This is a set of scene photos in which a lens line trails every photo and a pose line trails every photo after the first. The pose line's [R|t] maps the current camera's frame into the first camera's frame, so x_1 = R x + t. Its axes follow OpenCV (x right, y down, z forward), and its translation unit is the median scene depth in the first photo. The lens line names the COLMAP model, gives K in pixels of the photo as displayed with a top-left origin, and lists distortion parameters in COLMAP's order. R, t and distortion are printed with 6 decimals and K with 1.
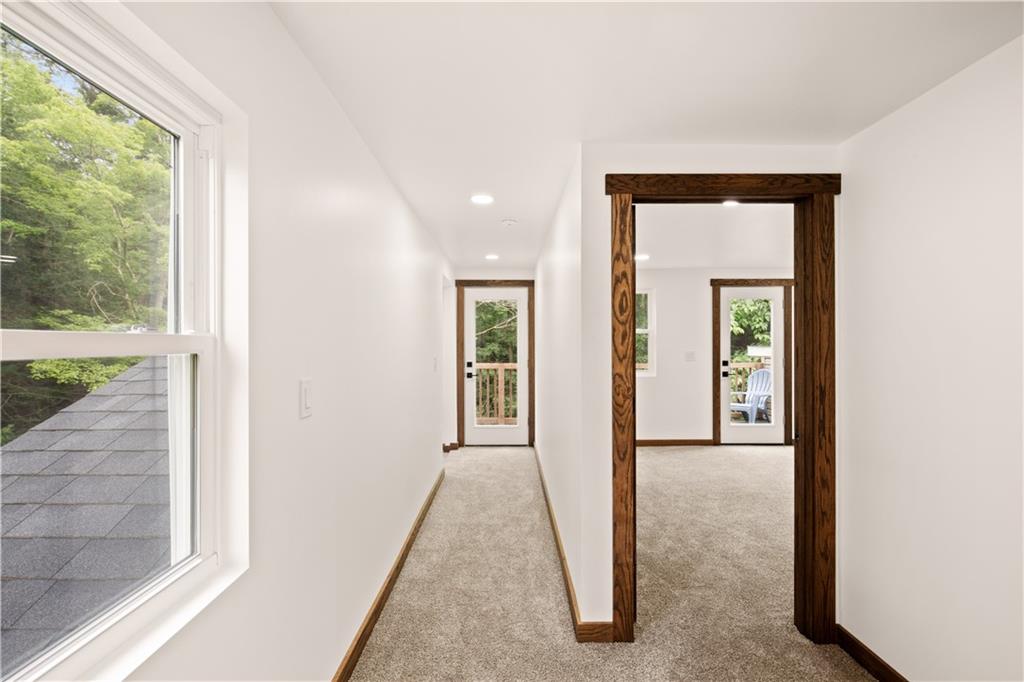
lens RADIAL K [[469.5, 0, 515.2], [0, 469.5, 345.3], [0, 0, 1]] dist [0.003819, -0.000840]
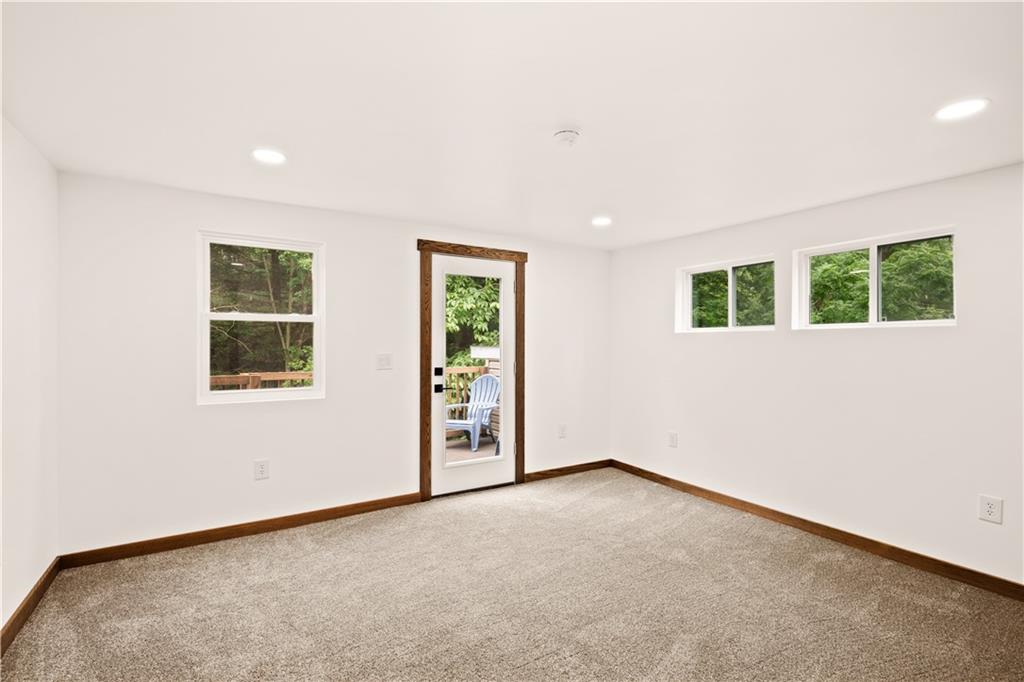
lens RADIAL K [[469.5, 0, 512.3], [0, 469.5, 345.3], [0, 0, 1]] dist [0.003819, -0.000840]
pose [[0.852988, 0.002231, 0.521925, 0.189146], [-0.002257, 0.999997, -0.000585, 0.002230], [-0.521925, -0.000678, 0.852991, 0.381924]]
